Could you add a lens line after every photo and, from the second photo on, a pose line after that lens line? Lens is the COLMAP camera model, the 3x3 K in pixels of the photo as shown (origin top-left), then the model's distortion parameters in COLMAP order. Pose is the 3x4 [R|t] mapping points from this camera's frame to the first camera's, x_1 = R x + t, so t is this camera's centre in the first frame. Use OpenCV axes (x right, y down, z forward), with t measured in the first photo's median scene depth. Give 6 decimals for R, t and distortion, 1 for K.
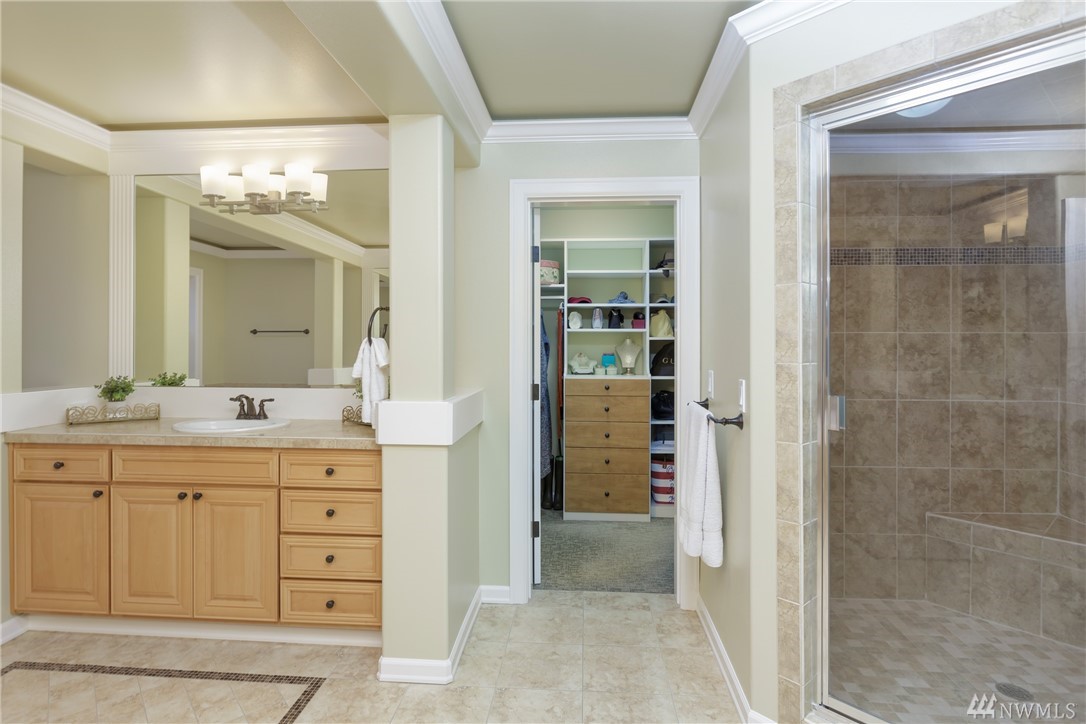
lens RADIAL K [[567.4, 0, 543.0], [0, 567.4, 362.0], [0, 0, 1]] dist [-0.001211, 0.000007]
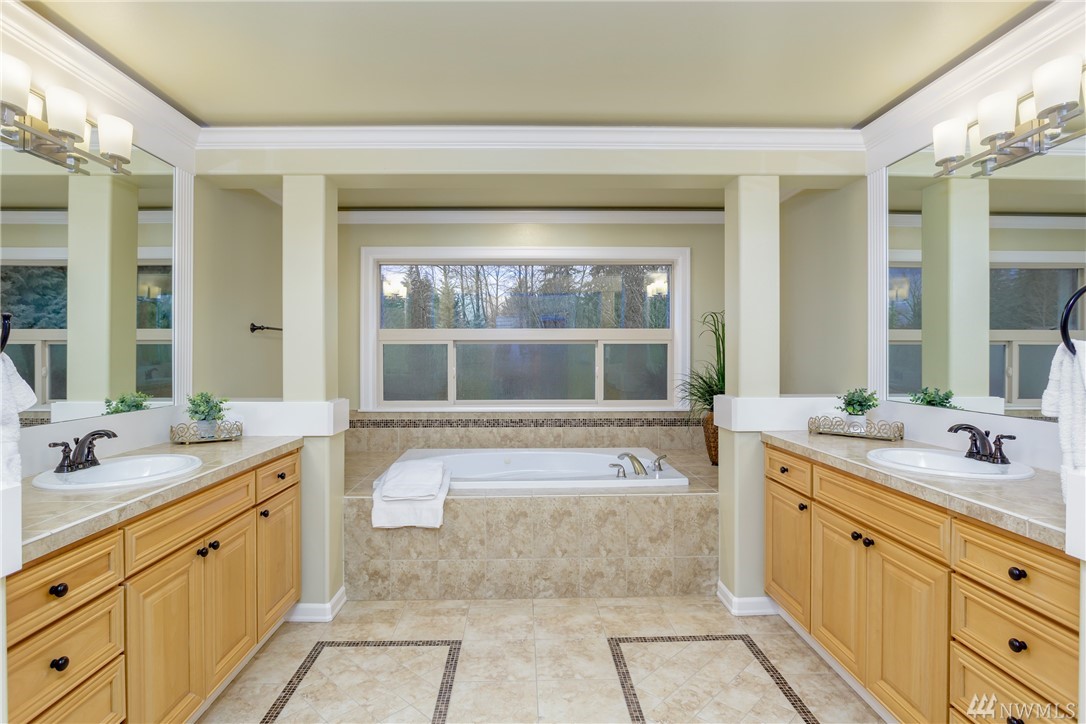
lens RADIAL K [[567.4, 0, 543.0], [0, 567.4, 362.0], [0, 0, 1]] dist [-0.001211, 0.000007]
pose [[0.103136, 0.010150, -0.994615, 0.127258], [-0.021853, 0.999730, 0.007936, -0.014993], [0.994427, 0.020916, 0.103330, 0.384642]]
